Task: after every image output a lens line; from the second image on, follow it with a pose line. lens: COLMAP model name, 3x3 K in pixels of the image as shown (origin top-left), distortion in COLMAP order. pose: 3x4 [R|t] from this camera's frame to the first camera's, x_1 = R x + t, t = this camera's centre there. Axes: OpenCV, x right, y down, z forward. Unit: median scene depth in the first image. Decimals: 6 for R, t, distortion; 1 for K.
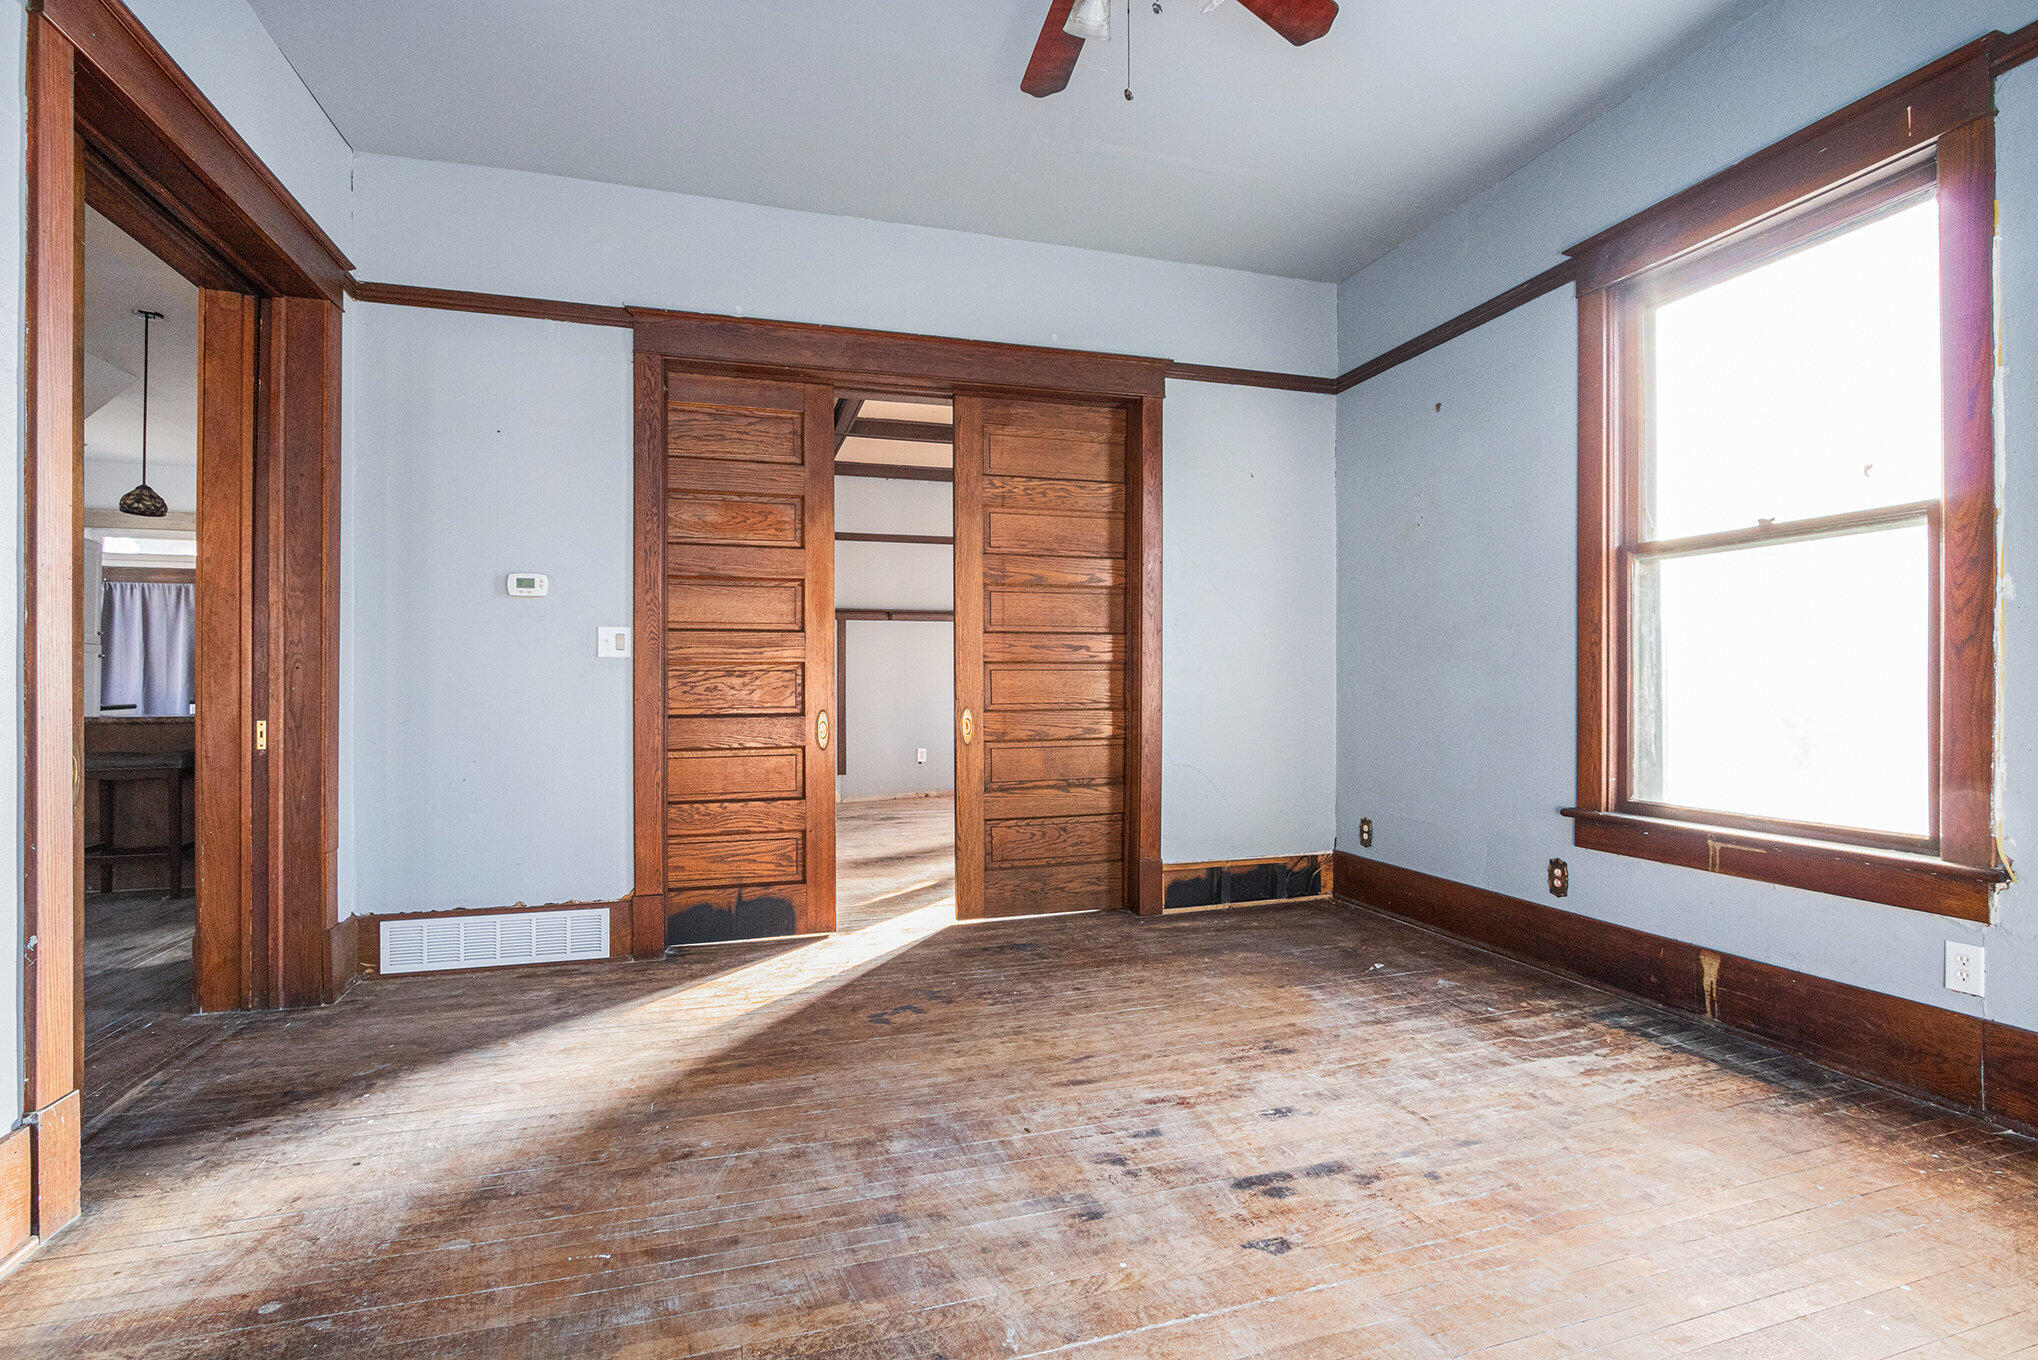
lens RADIAL K [[947.0, 0, 1009.1], [0, 947.0, 685.3], [0, 0, 1]] dist [-0.019667, 0.000214]
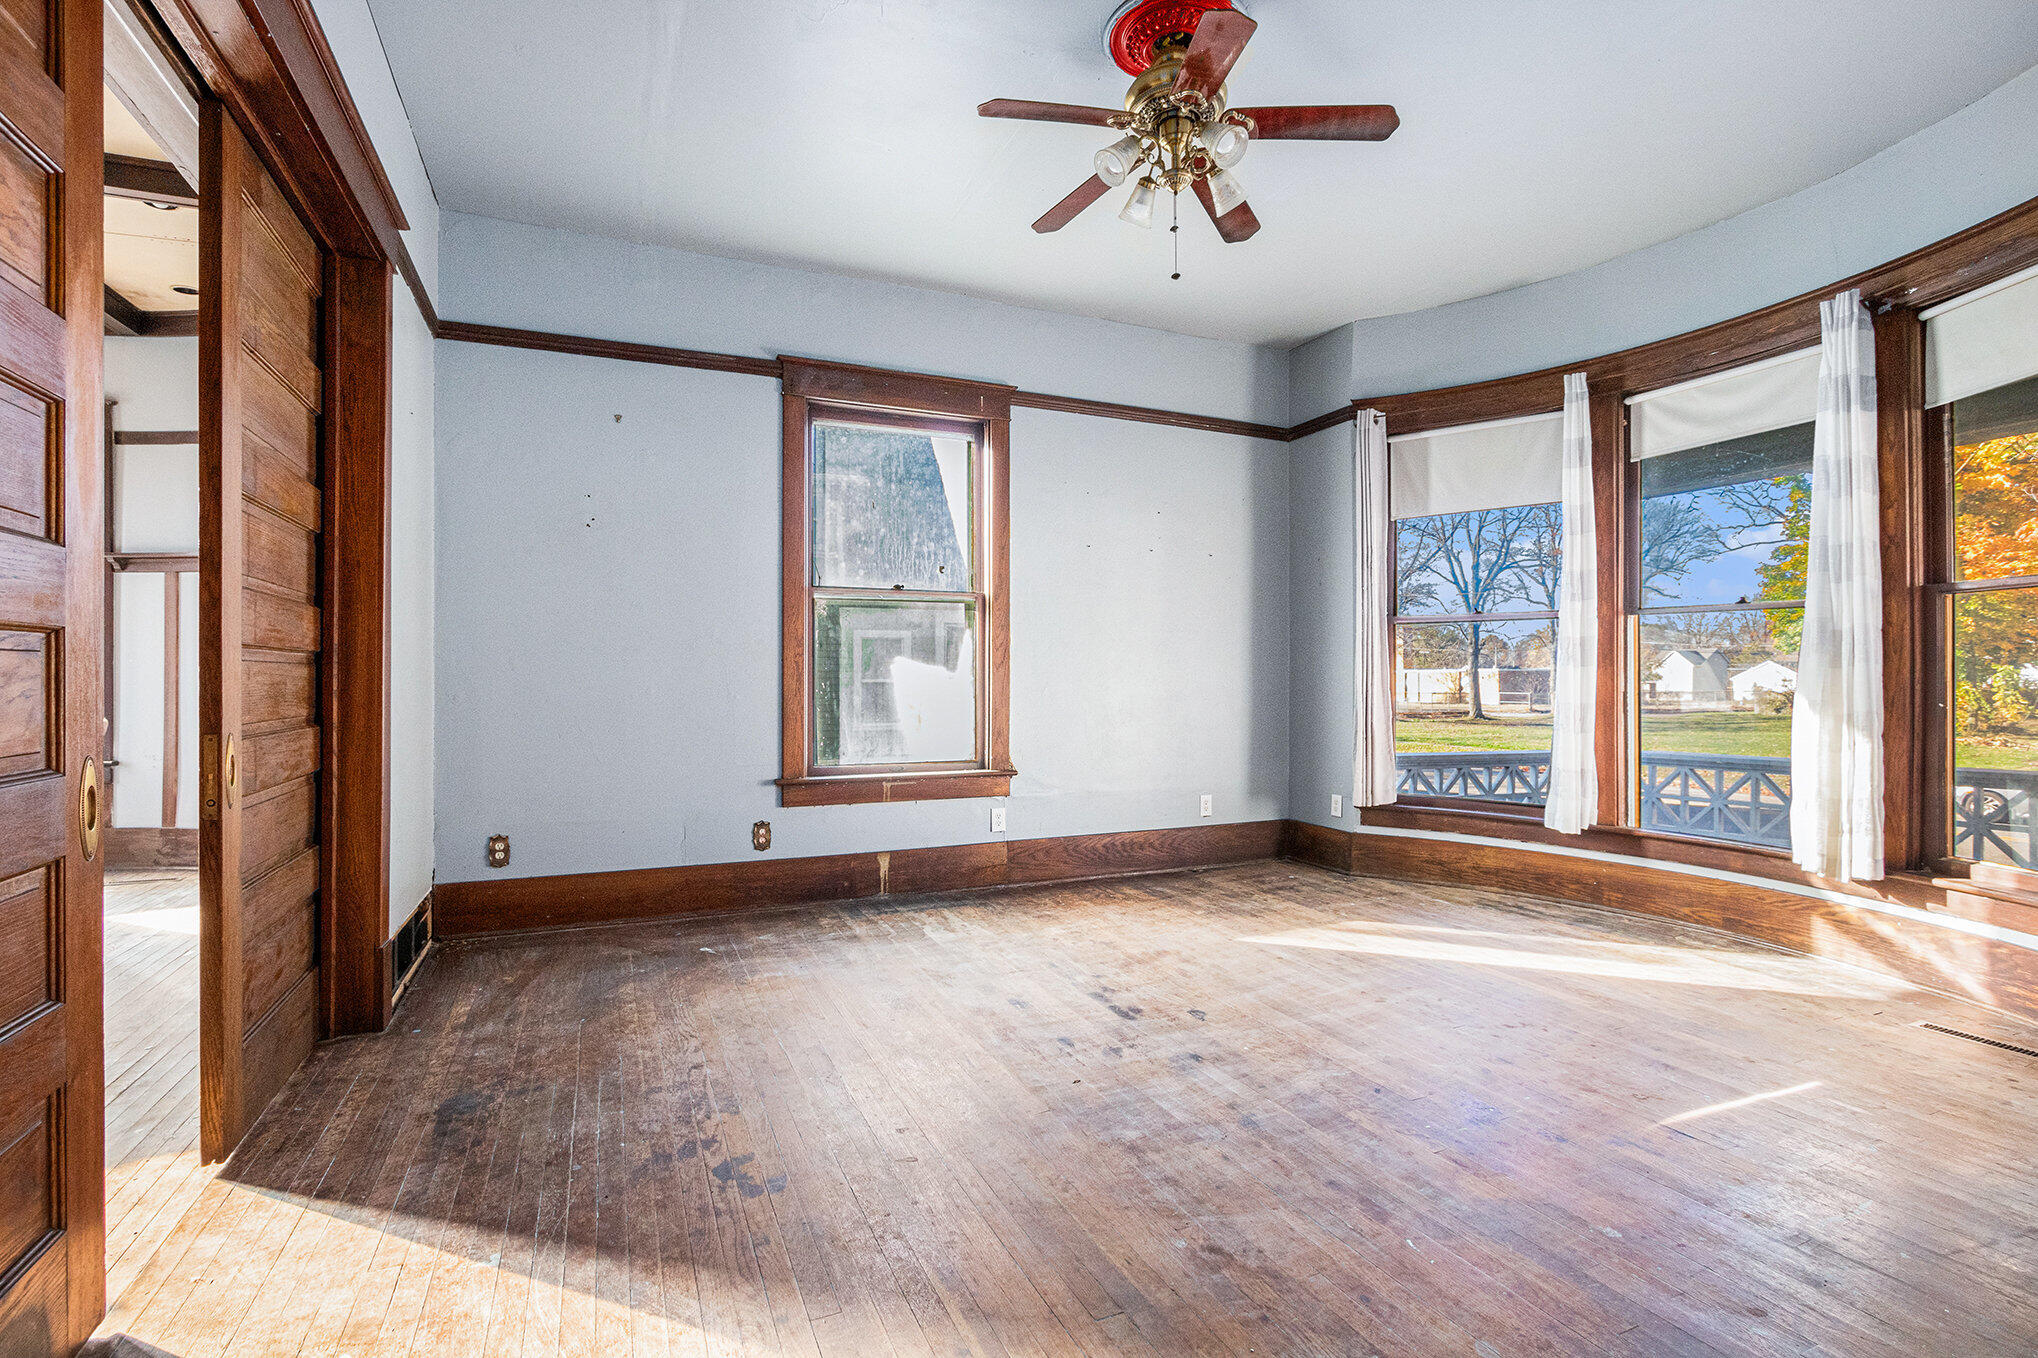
lens RADIAL K [[947.0, 0, 1008.7], [0, 947.0, 675.4], [0, 0, 1]] dist [-0.019667, 0.000214]
pose [[-0.106580, 0.007038, 0.994279, -0.875590], [0.002885, 0.999973, -0.006769, -0.004576], [-0.994300, 0.002147, -0.106597, 0.959156]]
